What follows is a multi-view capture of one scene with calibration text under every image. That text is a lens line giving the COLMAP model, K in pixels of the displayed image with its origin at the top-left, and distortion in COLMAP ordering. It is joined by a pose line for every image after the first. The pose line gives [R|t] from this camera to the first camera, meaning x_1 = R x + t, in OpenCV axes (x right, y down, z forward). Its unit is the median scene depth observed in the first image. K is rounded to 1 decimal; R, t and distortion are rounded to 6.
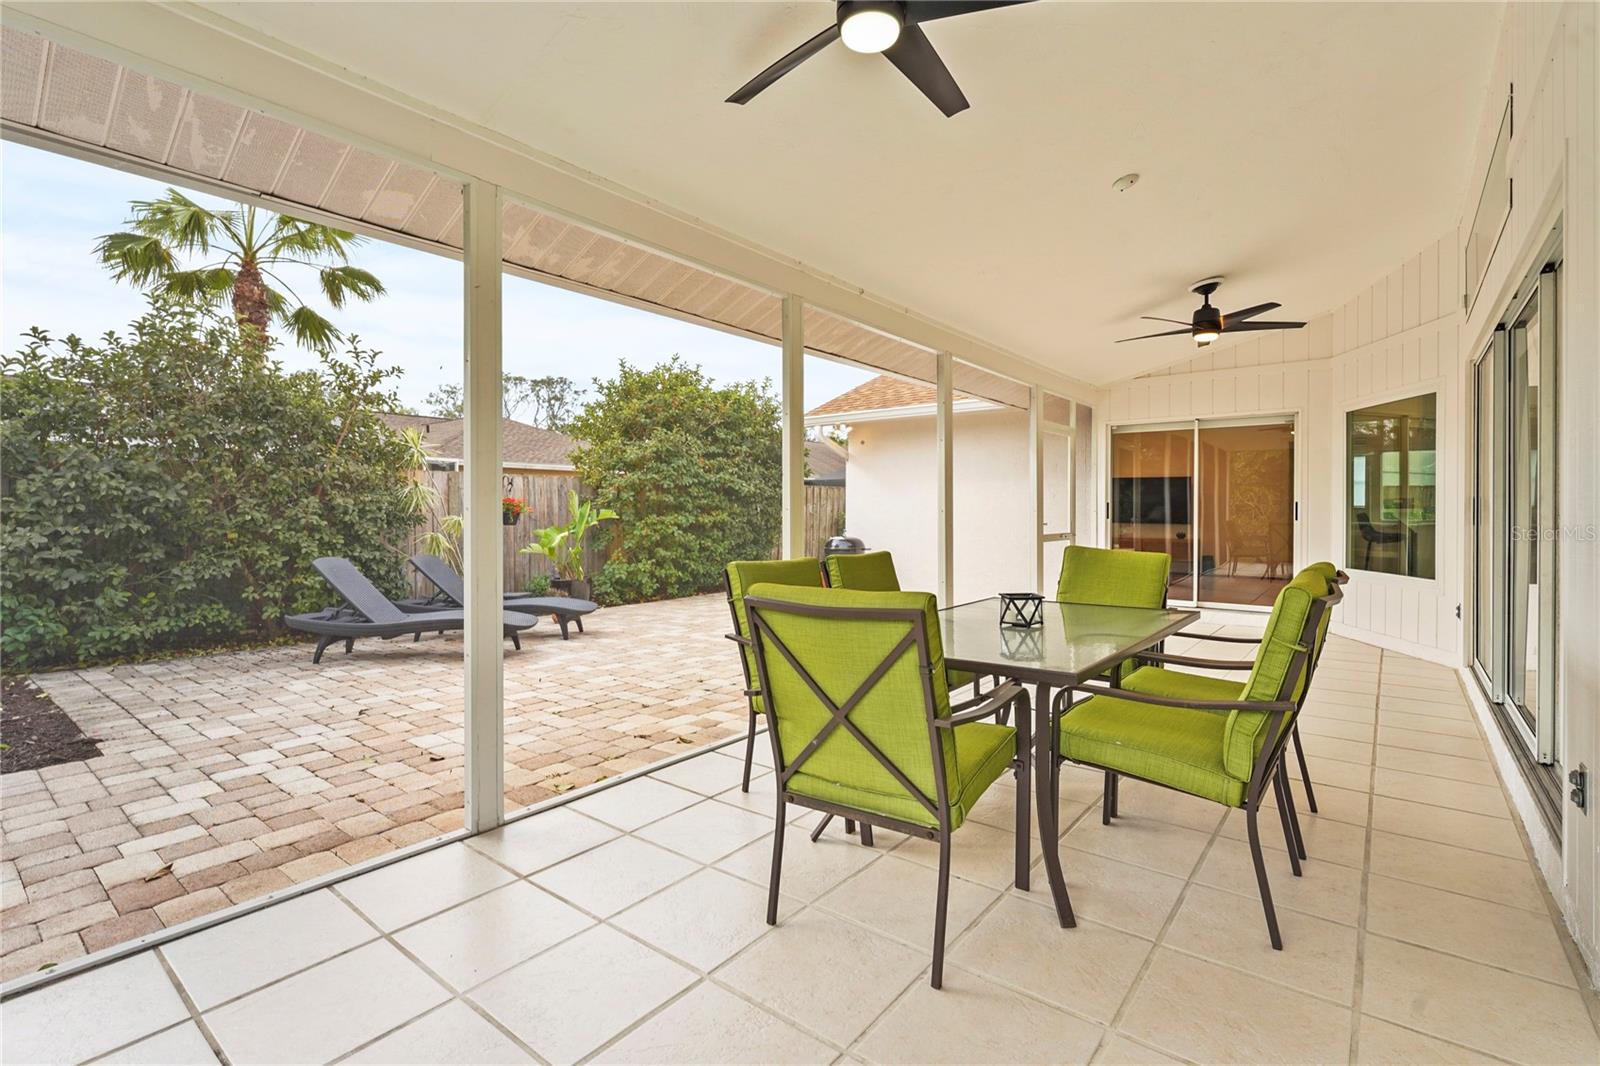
lens RADIAL K [[731.9, 0, 785.5], [0, 731.9, 530.7], [0, 0, 1]] dist [-0.000134, -0.000341]
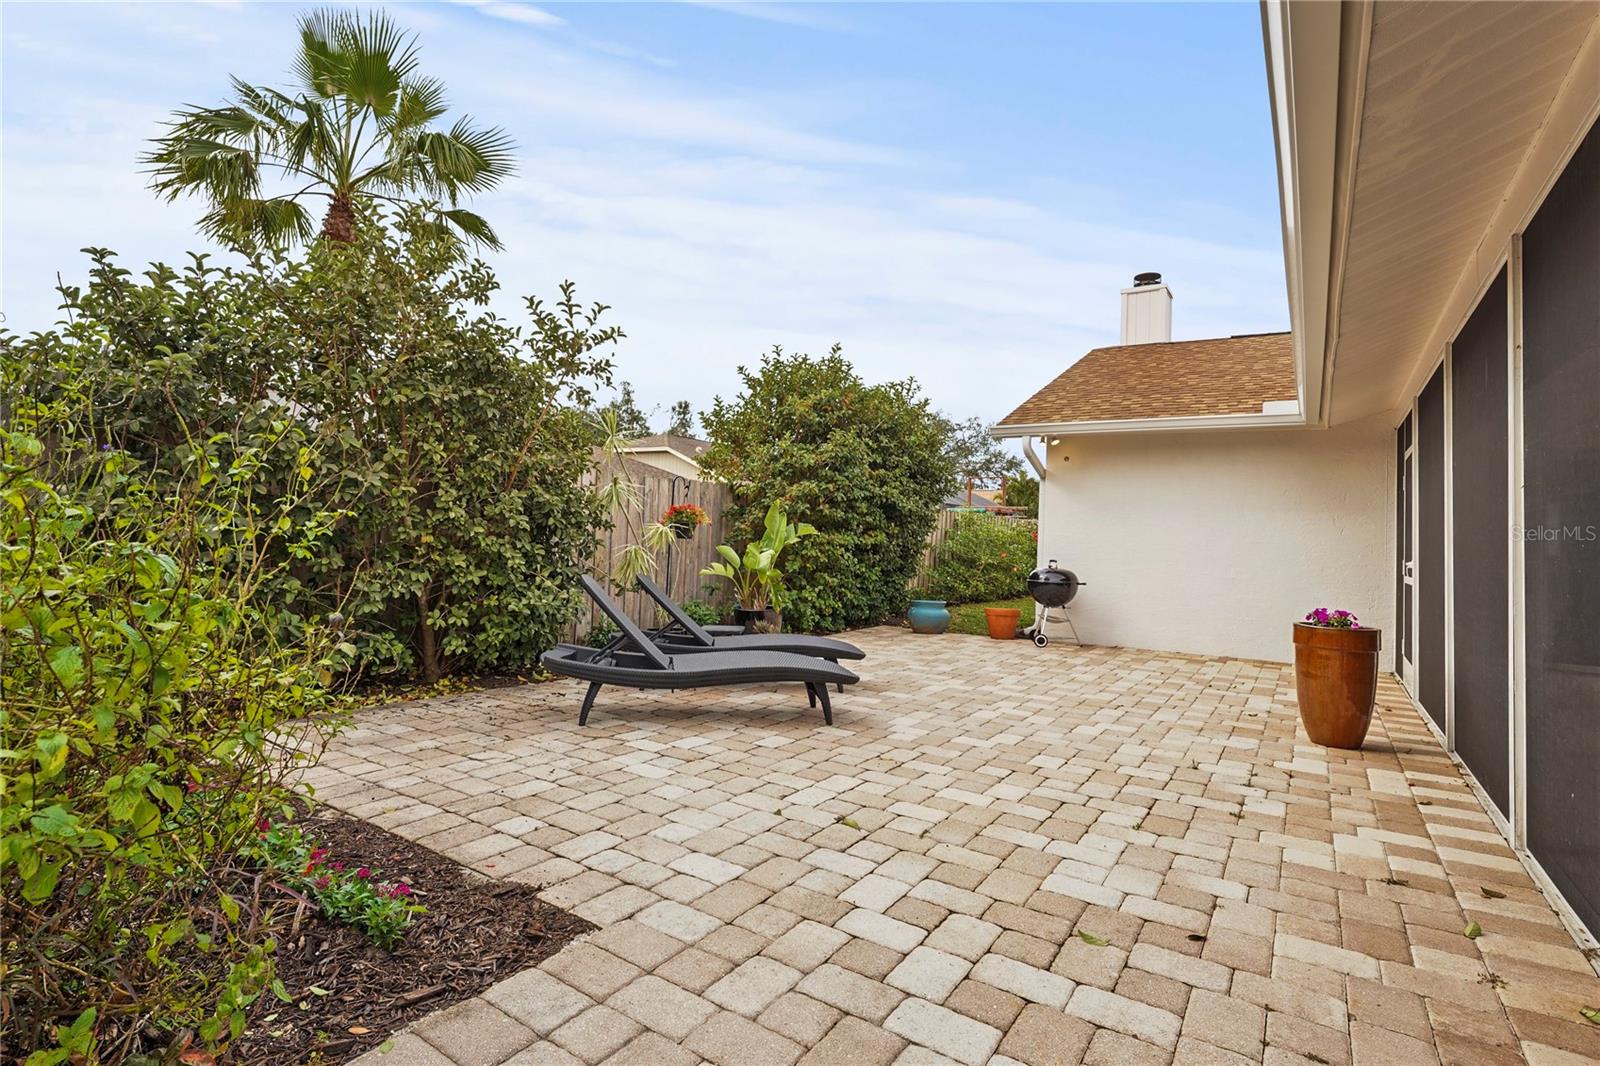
lens RADIAL K [[773.7, 0, 801.2], [0, 773.7, 522.1], [0, 0, 1]] dist [0.000666, -0.000009]
pose [[0.995039, 0.043252, 0.089597, -0.414486], [-0.039446, 0.998260, -0.043830, 0.008110], [-0.091337, 0.040078, 0.995013, 0.187083]]
